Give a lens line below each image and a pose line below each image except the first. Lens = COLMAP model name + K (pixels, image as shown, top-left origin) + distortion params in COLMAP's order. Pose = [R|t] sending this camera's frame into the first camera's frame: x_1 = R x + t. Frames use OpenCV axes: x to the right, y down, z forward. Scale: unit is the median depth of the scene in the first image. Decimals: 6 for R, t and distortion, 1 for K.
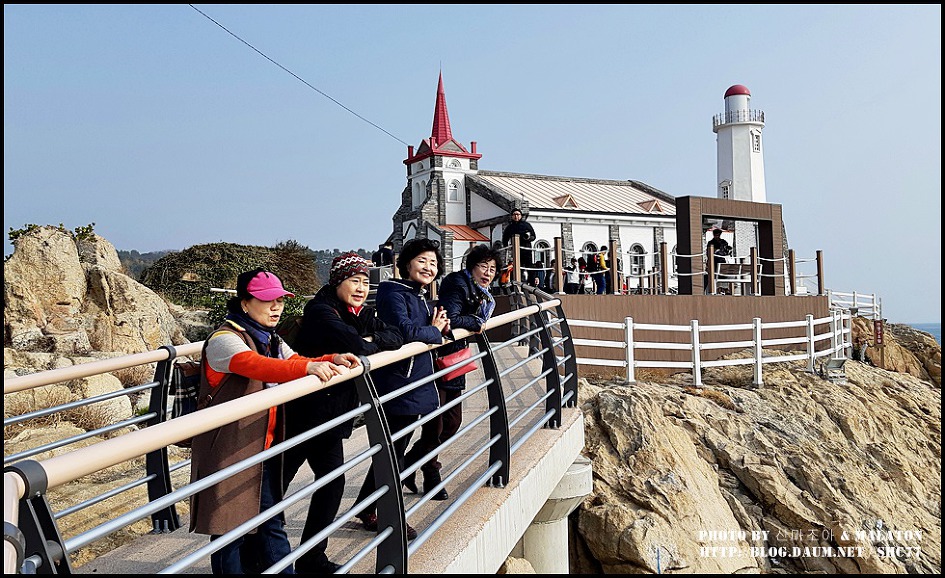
lens RADIAL K [[883.5, 0, 472.4], [0, 883.5, 284.2], [0, 0, 1]] dist [0.095657, -0.177112]
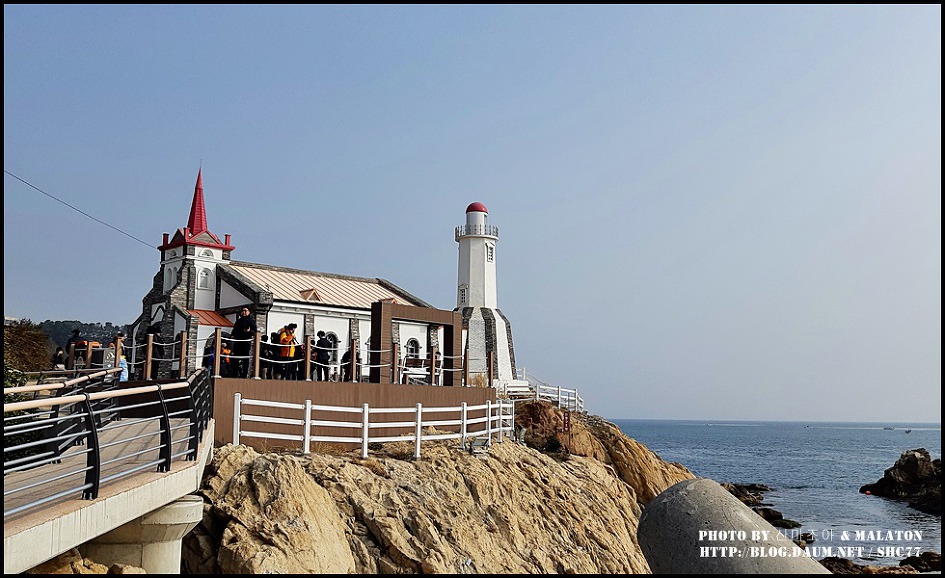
lens RADIAL K [[883.5, 0, 478.7], [0, 883.5, 283.1], [0, 0, 1]] dist [0.095657, -0.177112]
pose [[0.970406, 0.065058, 0.232548, 0.097685], [-0.042045, 0.993835, -0.102585, -0.006225], [-0.237789, 0.089772, 0.967160, -0.233312]]
